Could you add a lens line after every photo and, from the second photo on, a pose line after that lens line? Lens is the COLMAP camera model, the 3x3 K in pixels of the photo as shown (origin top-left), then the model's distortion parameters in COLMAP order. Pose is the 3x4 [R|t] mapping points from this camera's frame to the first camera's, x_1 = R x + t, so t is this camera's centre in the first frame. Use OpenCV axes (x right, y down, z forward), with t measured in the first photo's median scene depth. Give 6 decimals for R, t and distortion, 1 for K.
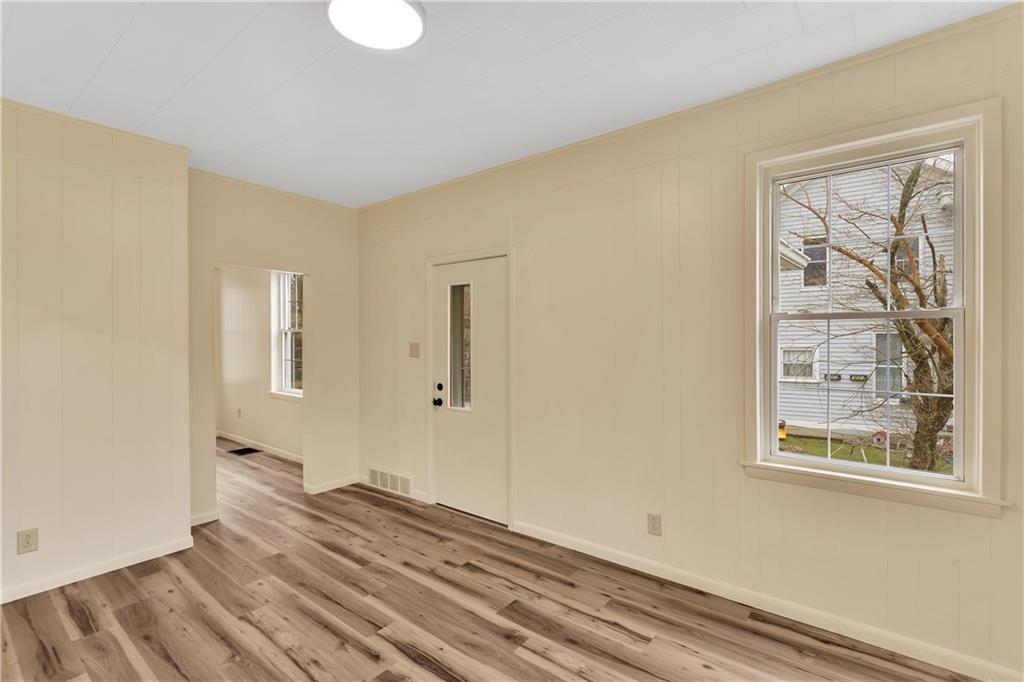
lens RADIAL K [[480.0, 0, 505.3], [0, 480.0, 339.5], [0, 0, 1]] dist [-0.002096, 0.001503]
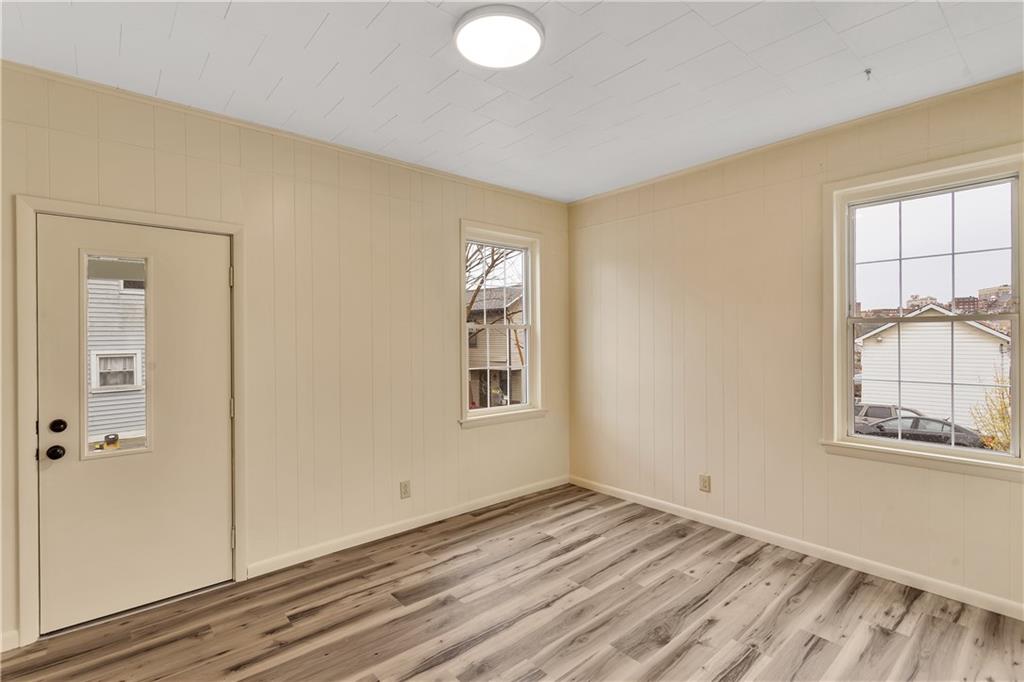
lens RADIAL K [[480.0, 0, 505.3], [0, 480.0, 339.5], [0, 0, 1]] dist [-0.002096, 0.001503]
pose [[0.172772, 0.002237, 0.984959, -0.869511], [0.010975, 0.999931, -0.004196, 0.005121], [-0.984901, 0.011535, 0.172735, 0.528456]]
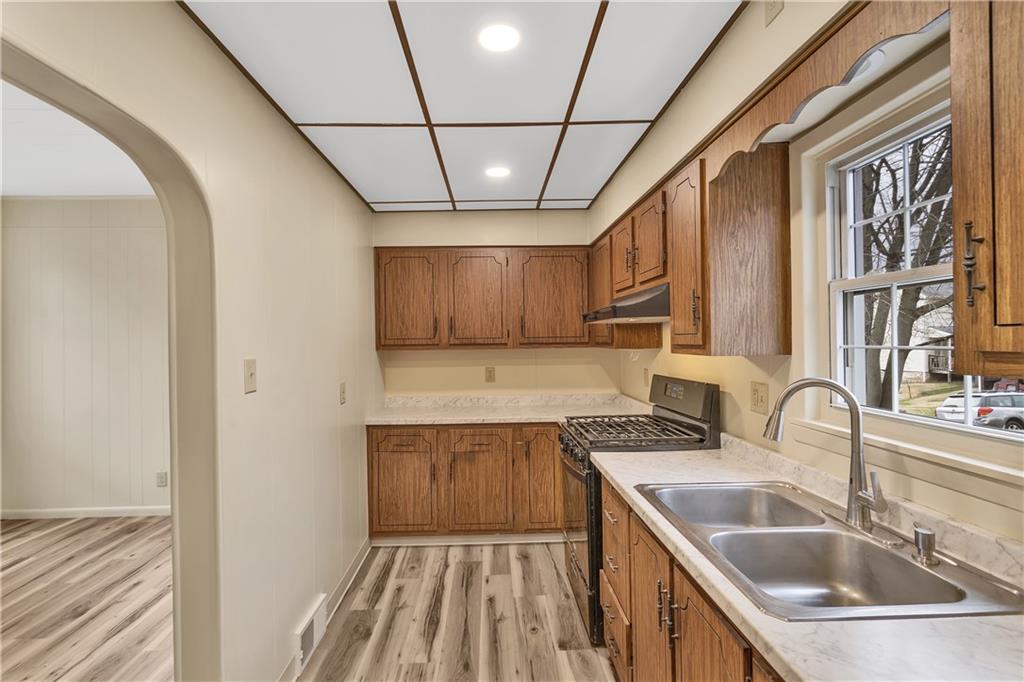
lens RADIAL K [[480.0, 0, 505.3], [0, 480.0, 339.5], [0, 0, 1]] dist [-0.002096, 0.001503]
pose [[-0.661672, 0.017038, 0.749599, -1.281993], [0.022785, 0.999737, -0.002611, -0.003248], [-0.749447, 0.015352, -0.661887, 0.403907]]
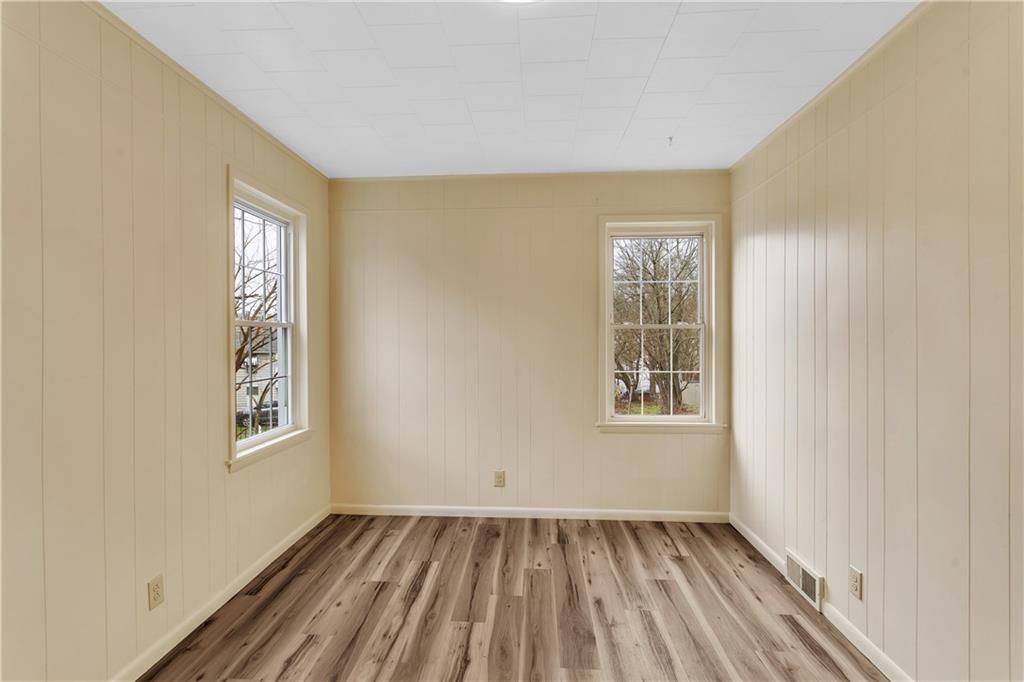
lens RADIAL K [[480.0, 0, 505.3], [0, 480.0, 339.5], [0, 0, 1]] dist [-0.002096, 0.001503]
pose [[-0.587729, 0.003770, 0.809049, -0.612631], [0.011069, 0.999933, 0.003382, -0.003949], [-0.808982, 0.010943, -0.587732, 0.996641]]
